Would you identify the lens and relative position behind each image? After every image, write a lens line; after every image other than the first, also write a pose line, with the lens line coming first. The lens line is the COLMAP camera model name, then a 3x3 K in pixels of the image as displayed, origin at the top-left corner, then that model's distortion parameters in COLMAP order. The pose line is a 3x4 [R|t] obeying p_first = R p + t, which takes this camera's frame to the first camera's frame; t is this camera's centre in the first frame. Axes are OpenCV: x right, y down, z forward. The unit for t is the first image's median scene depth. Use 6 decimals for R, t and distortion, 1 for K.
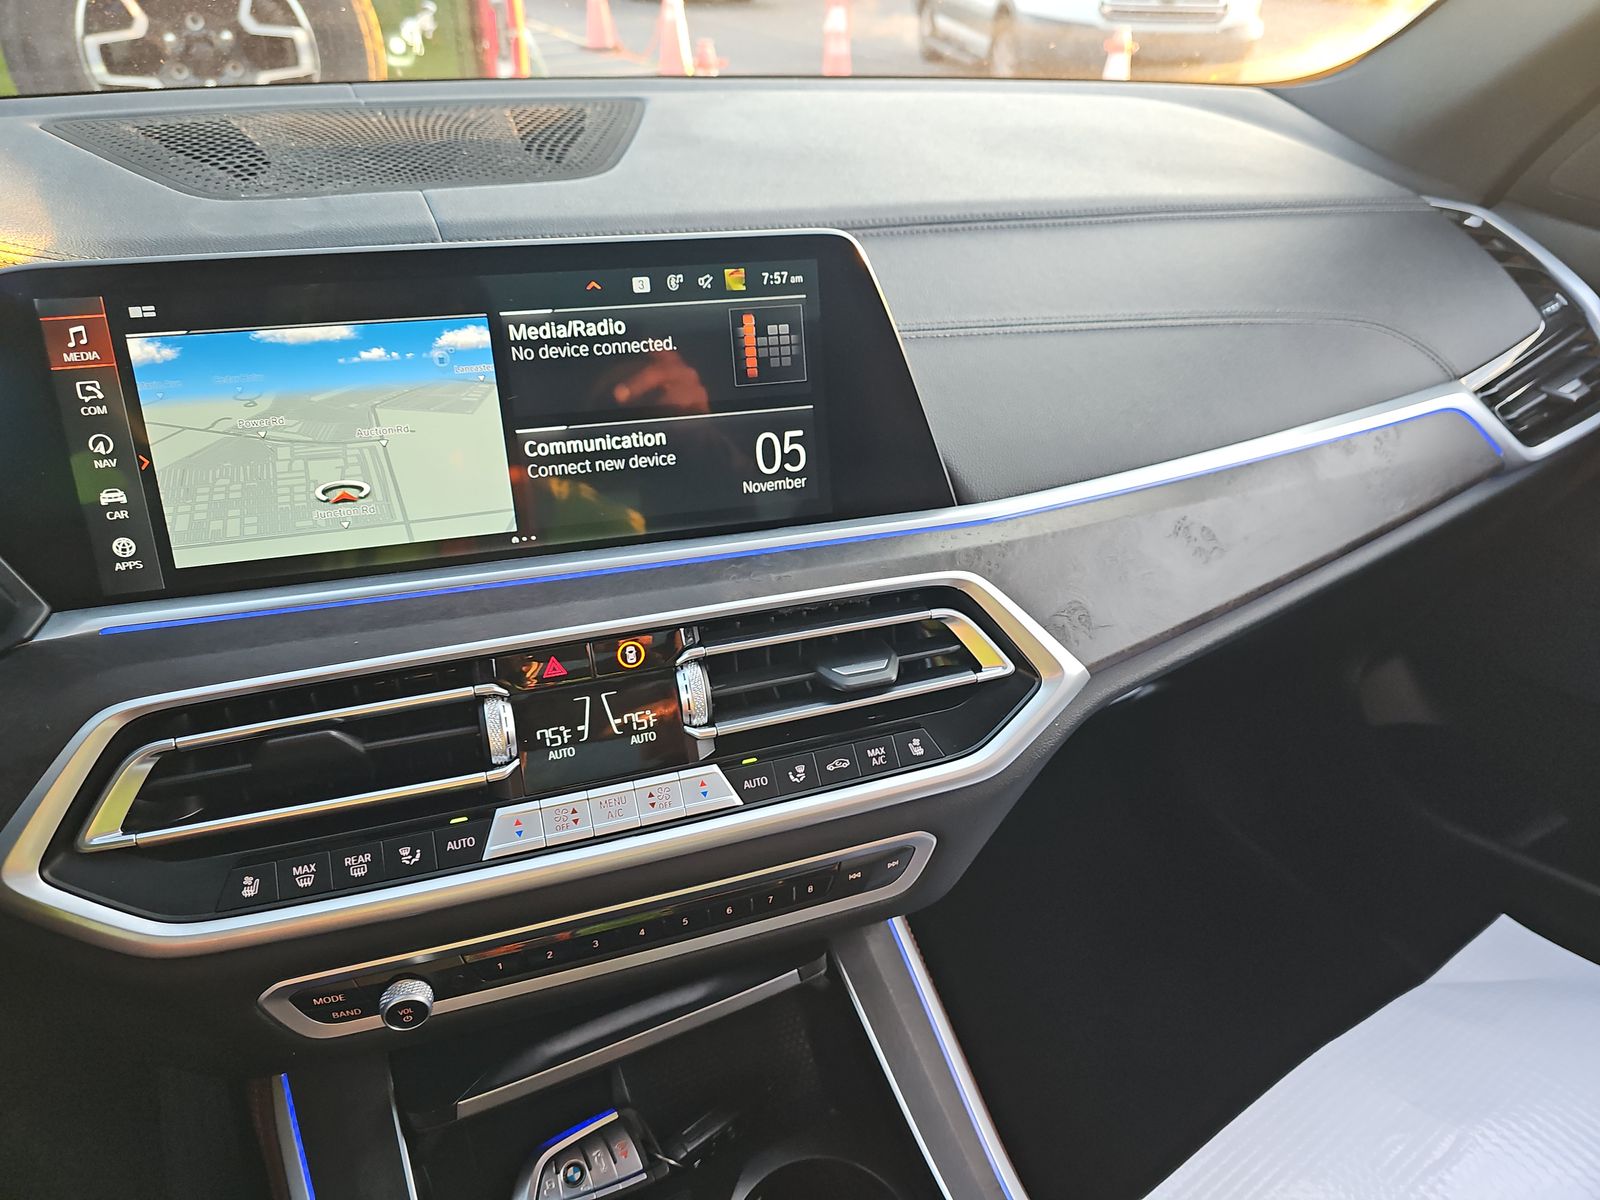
lens RADIAL K [[1063.6, 0, 806.2], [0, 1063.6, 592.1], [0, 0, 1]] dist [0.007145, -0.019846]
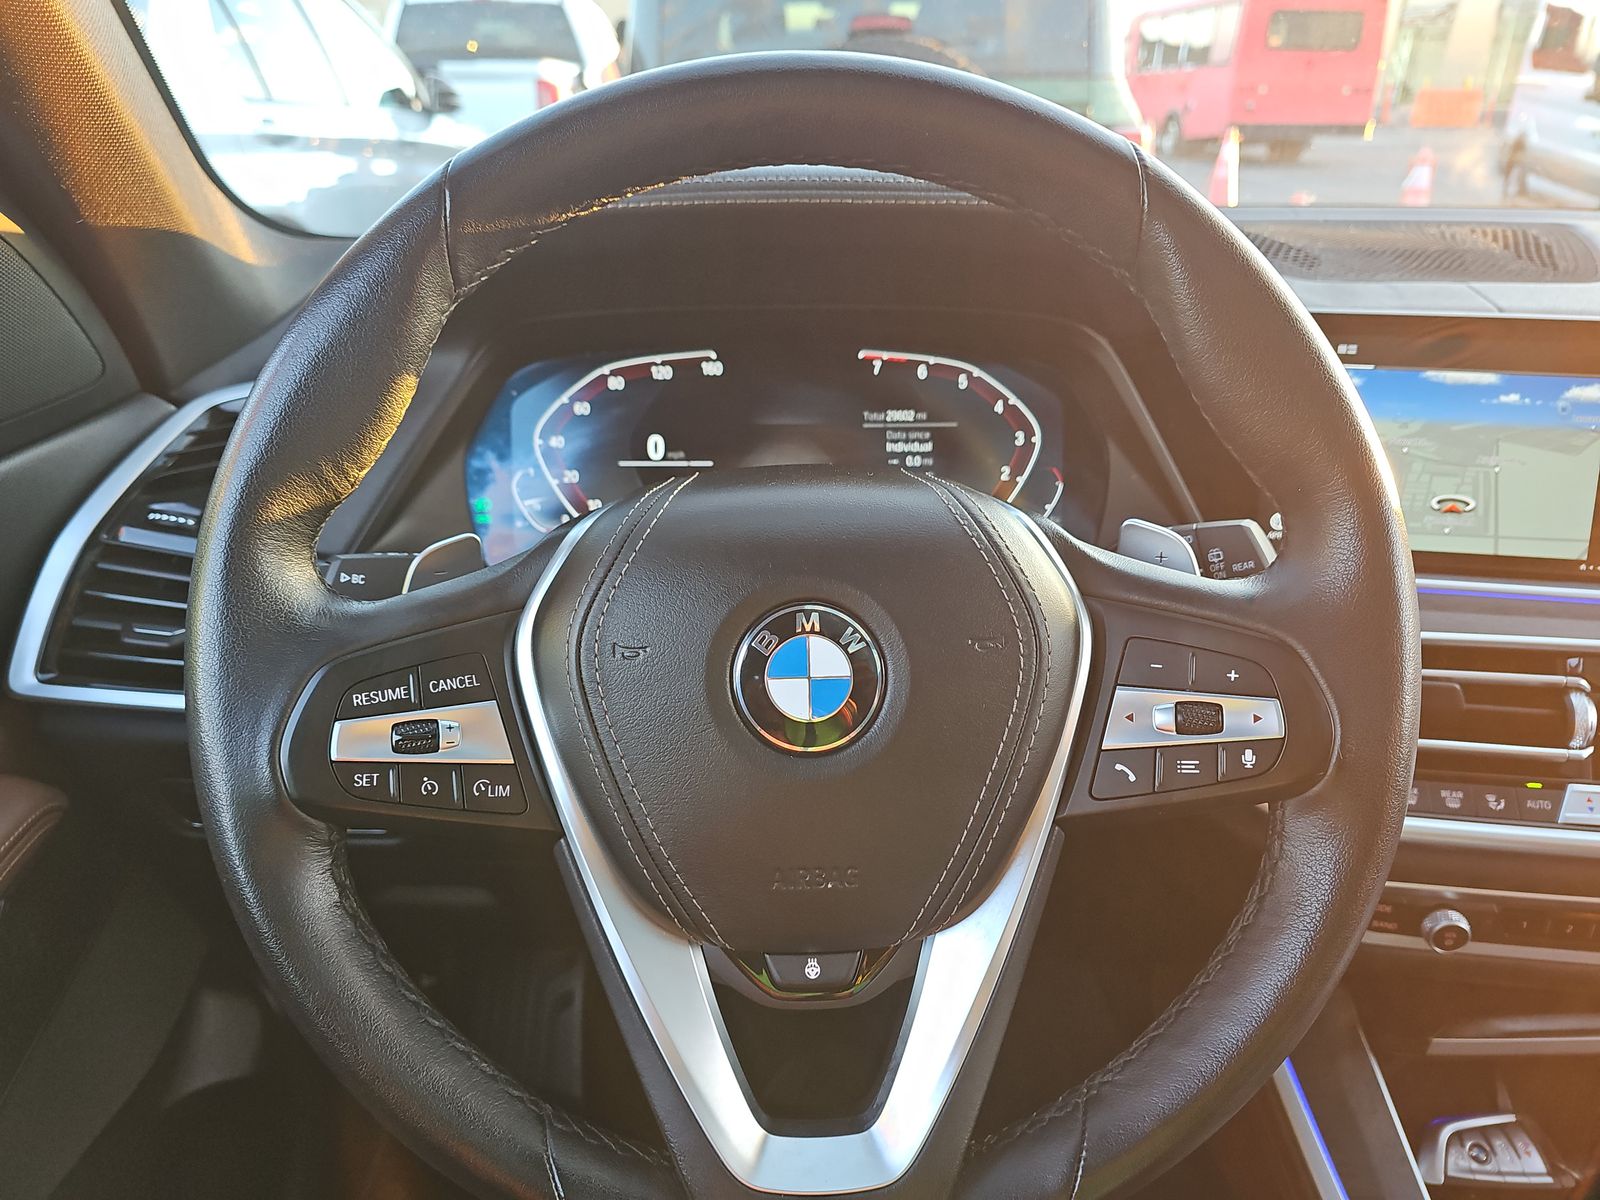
lens RADIAL K [[1063.6, 0, 793.8], [0, 1063.6, 606.5], [0, 0, 1]] dist [0.007145, -0.019846]
pose [[0.903271, 0.162488, -0.397113, -0.622086], [-0.205524, 0.976286, -0.068012, 0.265439], [0.376645, 0.143049, 0.915246, -0.406904]]
